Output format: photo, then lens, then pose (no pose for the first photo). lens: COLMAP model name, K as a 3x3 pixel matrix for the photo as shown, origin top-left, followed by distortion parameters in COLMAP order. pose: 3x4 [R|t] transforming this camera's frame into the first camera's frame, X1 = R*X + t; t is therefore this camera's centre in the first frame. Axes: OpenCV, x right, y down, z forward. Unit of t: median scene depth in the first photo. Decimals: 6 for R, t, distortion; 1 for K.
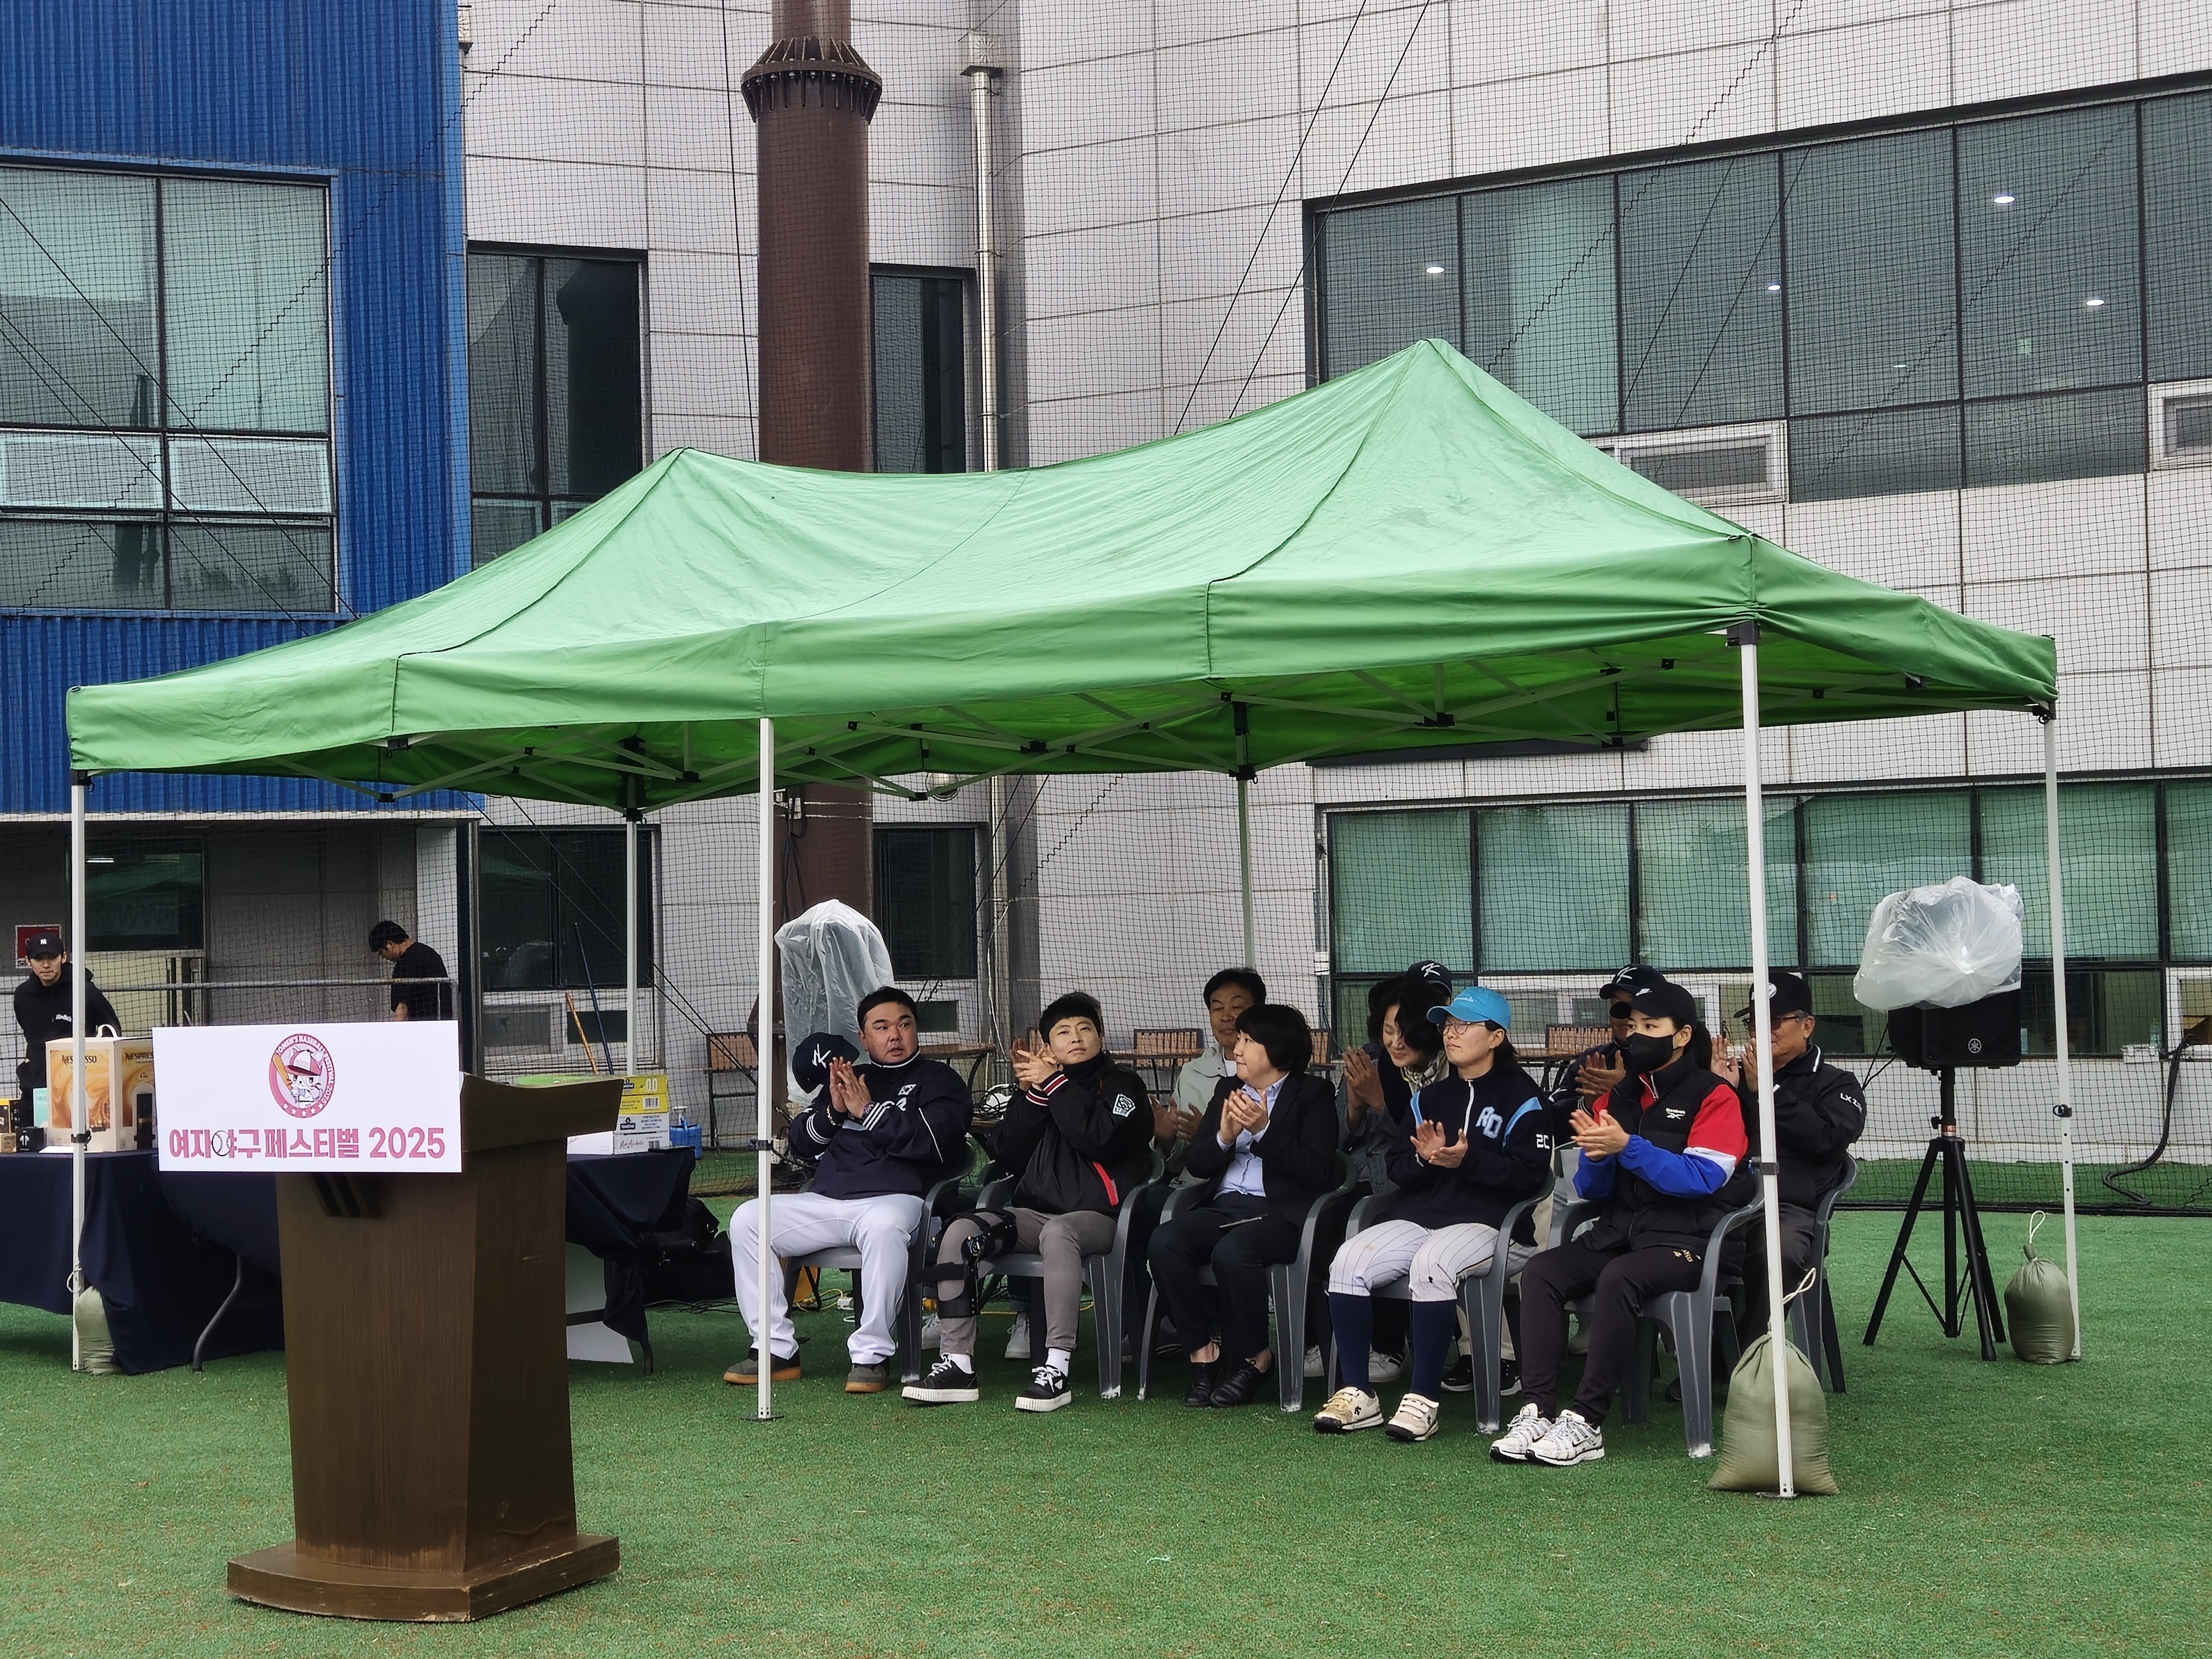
lens RADIAL K [[3153.7, 0, 1106.0], [0, 3153.7, 829.5], [0, 0, 1]] dist [0.078432, -0.006131]
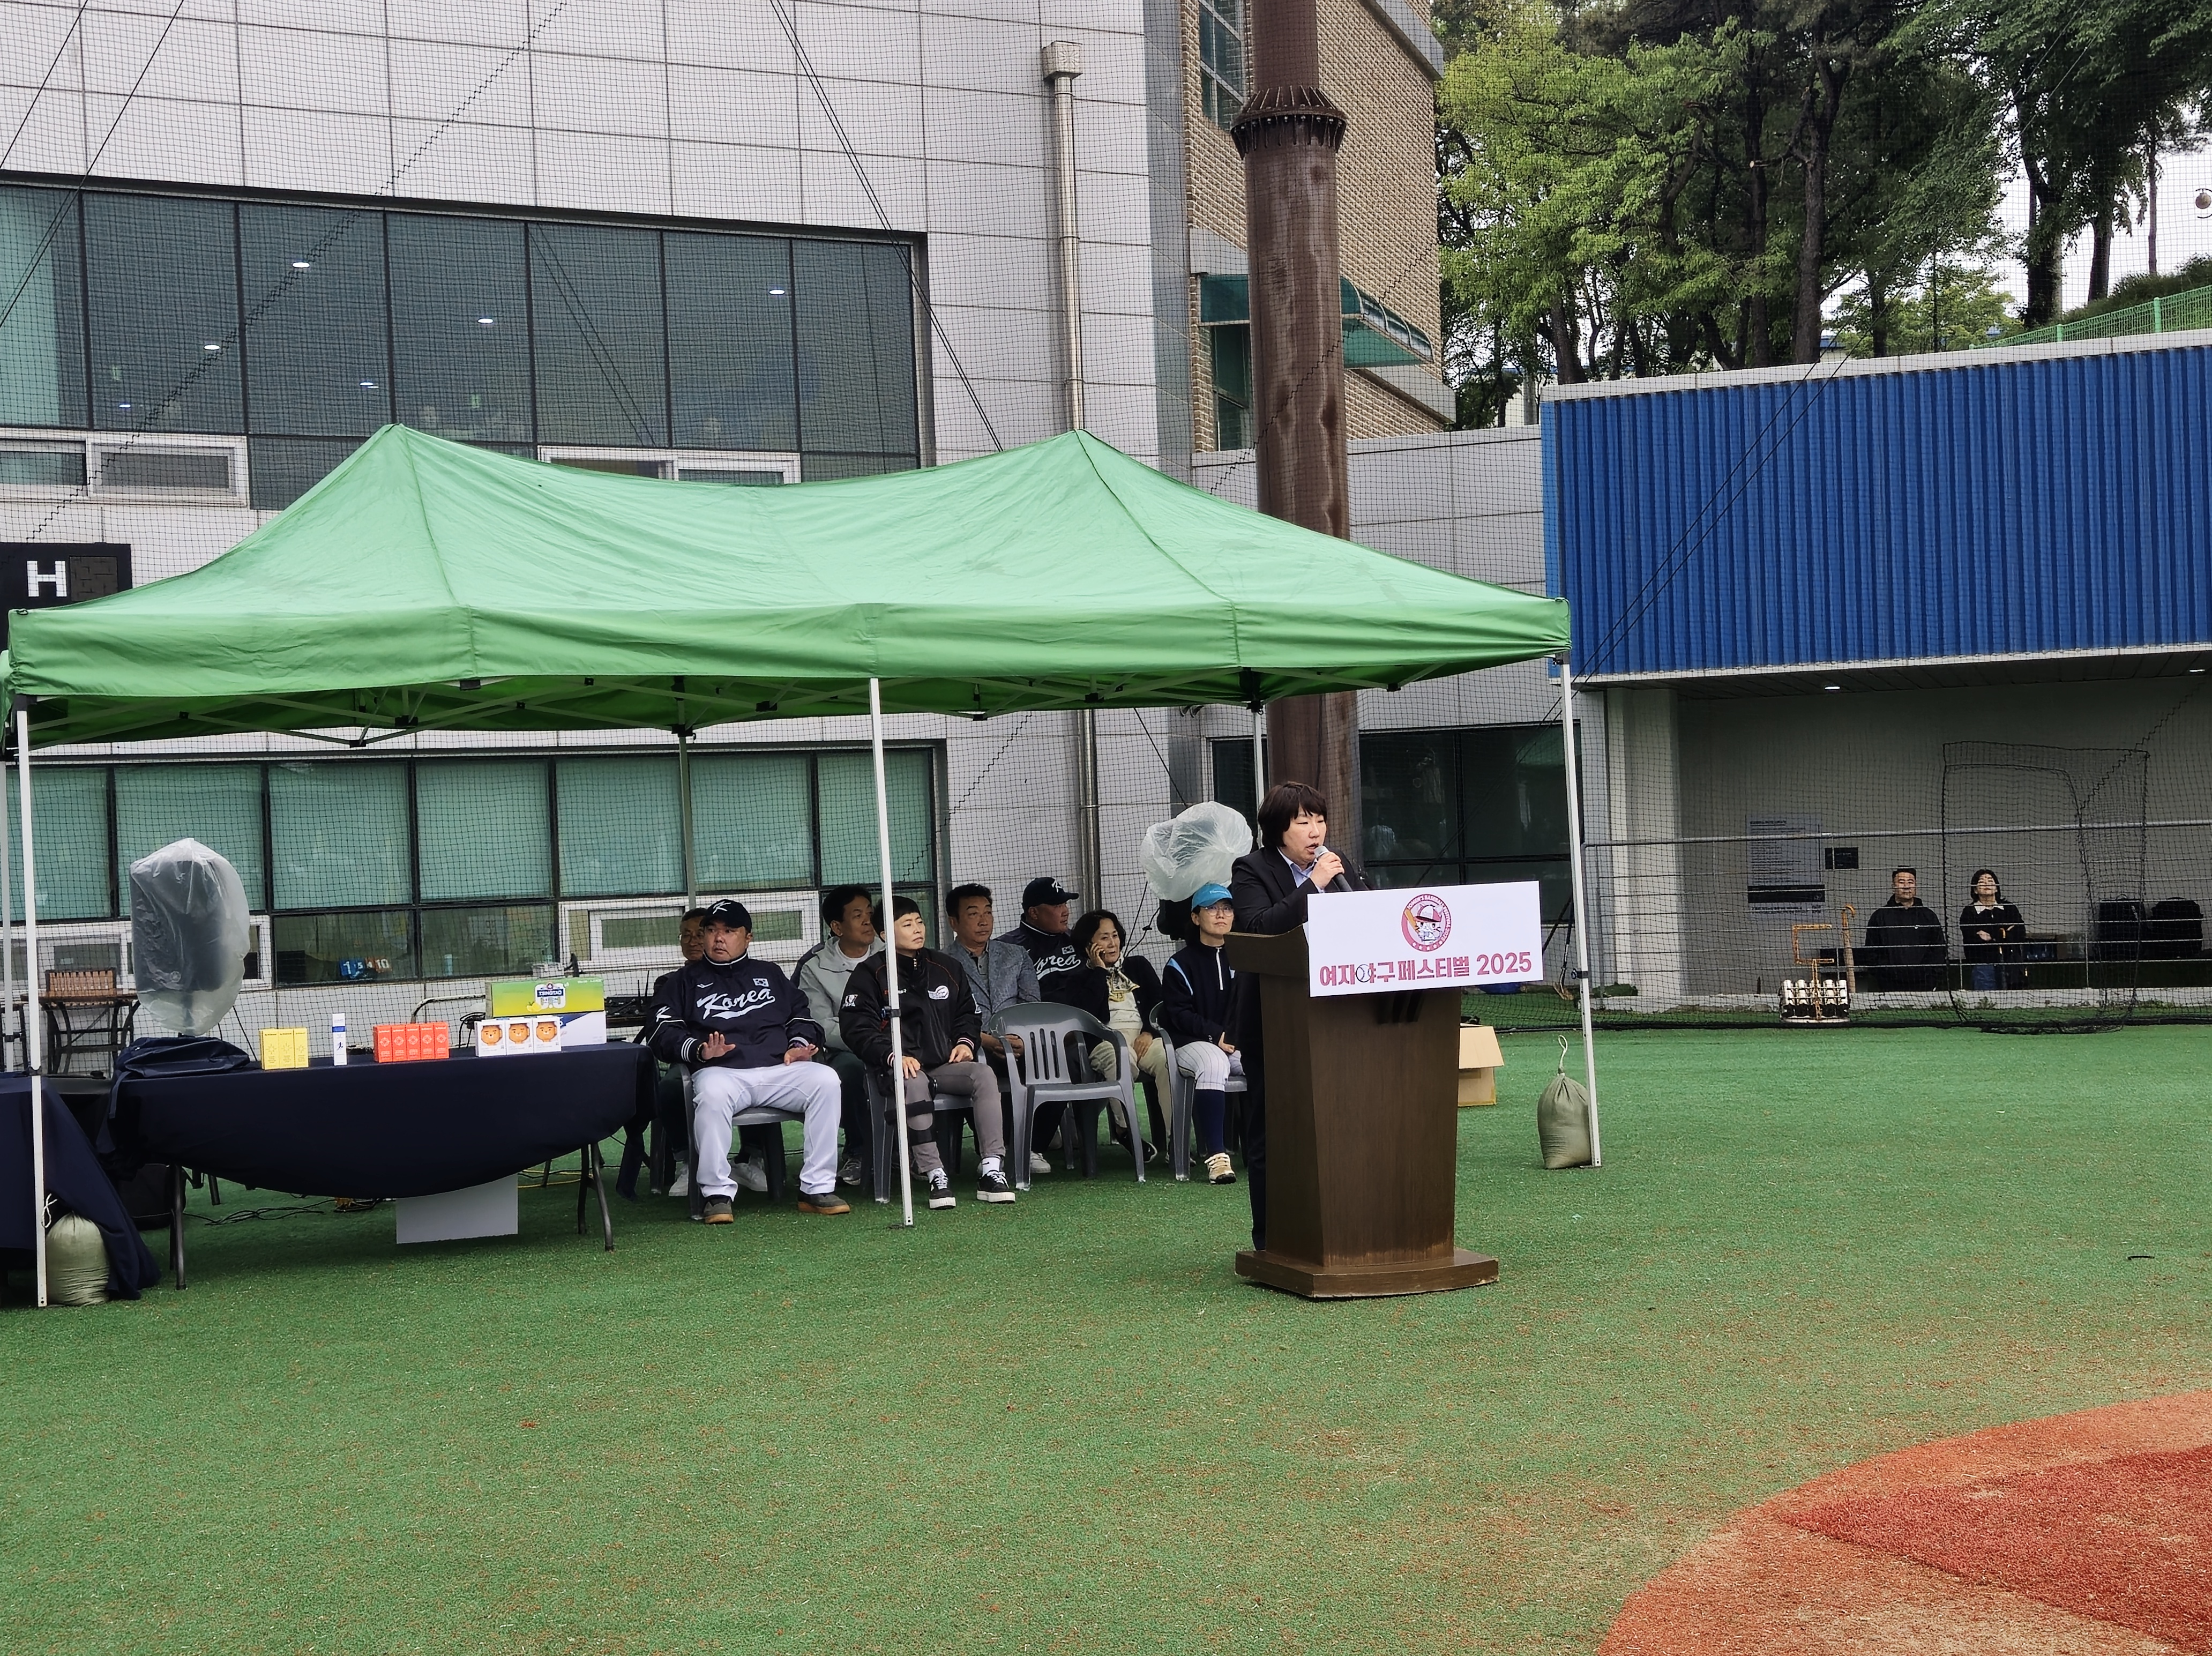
lens RADIAL K [[2963.0, 0, 1103.8], [0, 2963.0, 818.6], [0, 0, 1]] dist [0.074358, 0.006274]
pose [[0.599604, 0.004668, 0.800283, -0.935164], [-0.004779, 0.999986, -0.002252, 0.021701], [-0.800283, -0.002474, 0.599618, 0.194728]]
